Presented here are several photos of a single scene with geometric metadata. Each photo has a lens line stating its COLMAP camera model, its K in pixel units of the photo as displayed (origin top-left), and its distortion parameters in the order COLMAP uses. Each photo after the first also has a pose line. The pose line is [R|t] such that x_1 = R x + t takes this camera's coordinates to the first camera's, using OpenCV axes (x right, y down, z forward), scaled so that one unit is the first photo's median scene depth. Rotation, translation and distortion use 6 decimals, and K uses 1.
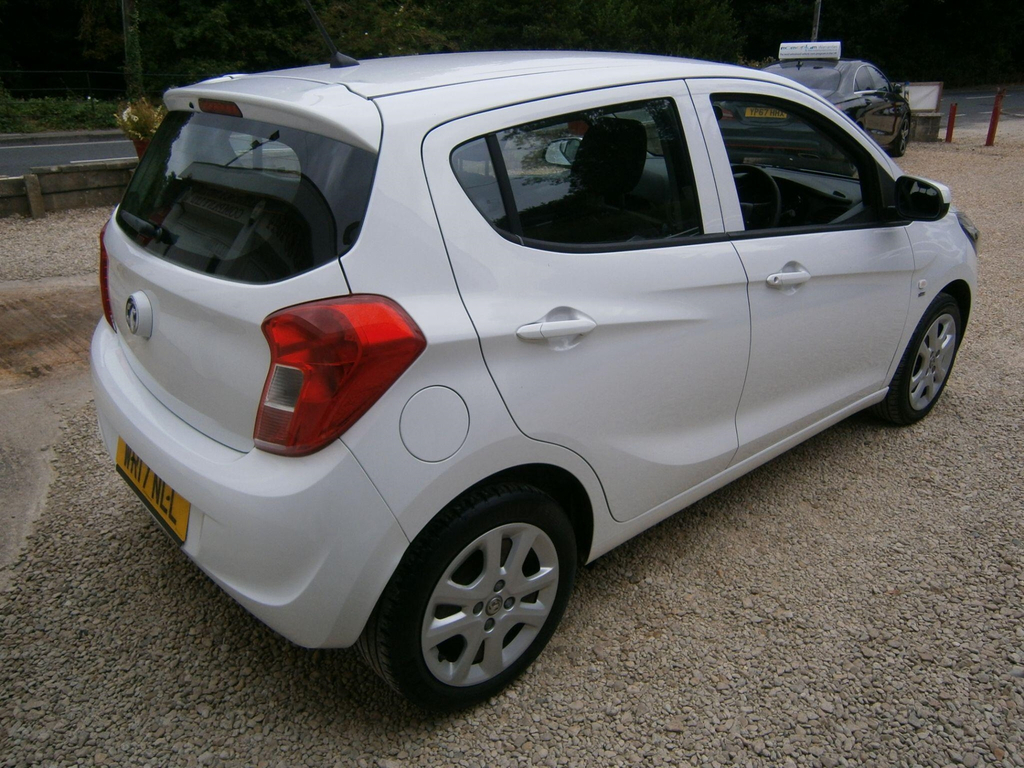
lens RADIAL K [[725.0, 0, 528.3], [0, 725.0, 389.3], [0, 0, 1]] dist [0.011677, -0.025093]
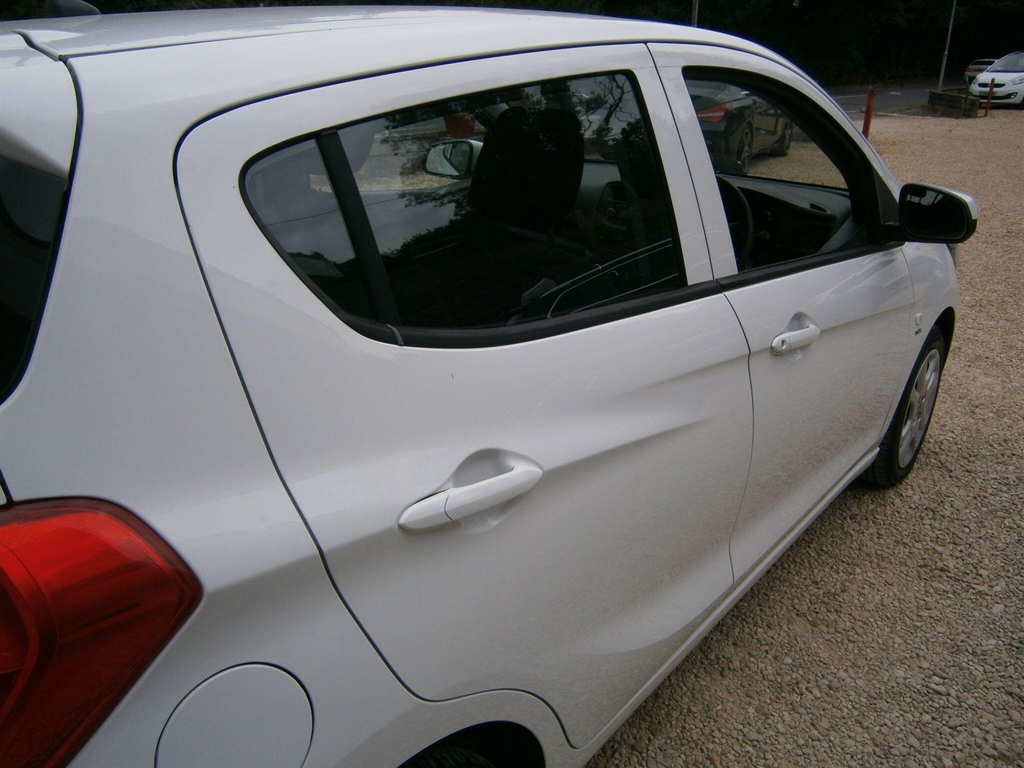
lens RADIAL K [[725.0, 0, 496.1], [0, 725.0, 388.9], [0, 0, 1]] dist [0.011677, -0.025093]
pose [[0.992864, -0.054066, 0.106295, 0.001717], [0.054908, 0.998479, -0.005016, -0.102985], [-0.105862, 0.010817, 0.994322, 0.306711]]
